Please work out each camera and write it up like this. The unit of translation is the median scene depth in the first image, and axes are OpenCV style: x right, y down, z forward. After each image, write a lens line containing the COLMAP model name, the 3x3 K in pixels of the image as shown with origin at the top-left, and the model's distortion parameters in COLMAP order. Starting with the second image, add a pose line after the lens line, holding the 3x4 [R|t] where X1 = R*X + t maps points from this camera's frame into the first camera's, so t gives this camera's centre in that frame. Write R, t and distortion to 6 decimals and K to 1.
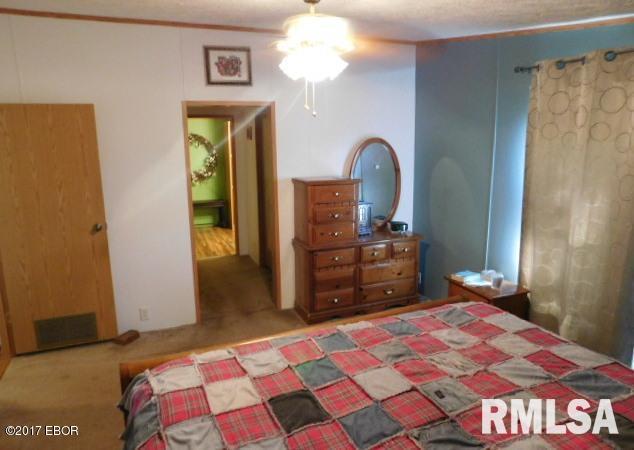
lens RADIAL K [[437.8, 0, 316.9], [0, 437.8, 215.0], [0, 0, 1]] dist [-0.036847, 0.001769]
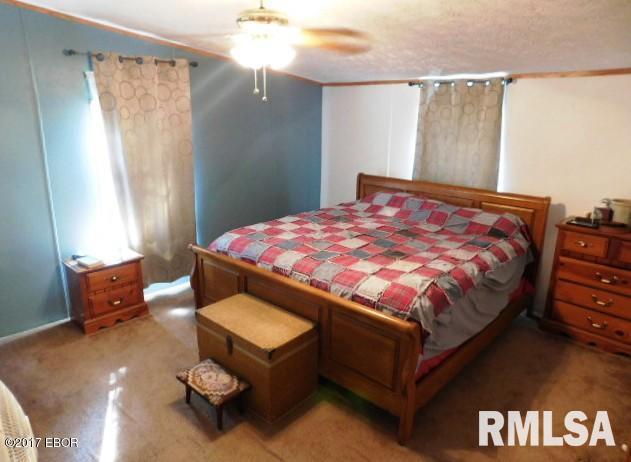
lens RADIAL K [[420.0, 0, 315.5], [0, 420.0, 231.0], [0, 0, 1]] dist [-0.042298, 0.002744]
pose [[-0.403444, -0.246269, 0.881240, -0.675024], [0.162377, 0.928544, 0.333827, -0.155989], [-0.900481, 0.277774, -0.334627, 0.825468]]
